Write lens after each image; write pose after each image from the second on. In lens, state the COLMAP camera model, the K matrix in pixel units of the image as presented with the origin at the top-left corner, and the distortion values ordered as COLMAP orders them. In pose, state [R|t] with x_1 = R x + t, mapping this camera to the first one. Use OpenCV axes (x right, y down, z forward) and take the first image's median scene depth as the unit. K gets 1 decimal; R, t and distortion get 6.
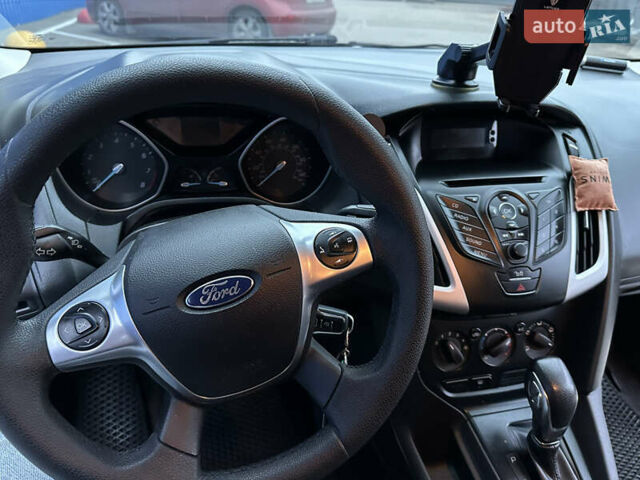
lens RADIAL K [[495.9, 0, 320.0], [0, 495.9, 240.0], [0, 0, 1]] dist [0.036024, -0.044668]
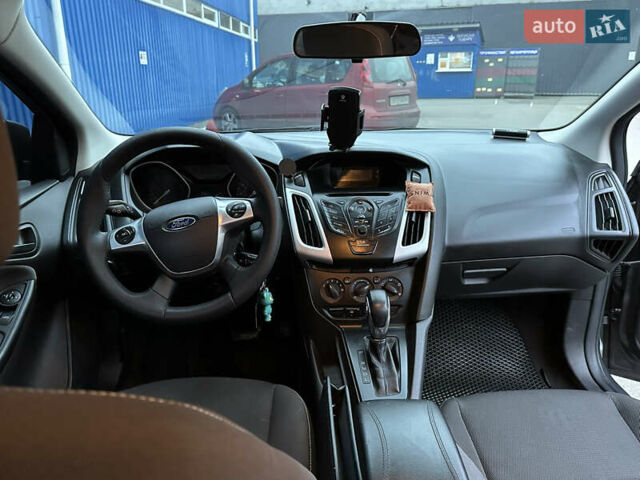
lens RADIAL K [[495.9, 0, 320.0], [0, 495.9, 240.0], [0, 0, 1]] dist [0.036024, -0.044668]
pose [[0.978174, -0.005437, -0.207714, 0.600347], [-0.031732, 0.984023, -0.175189, 0.364461], [0.205348, 0.177957, 0.962374, -0.719269]]
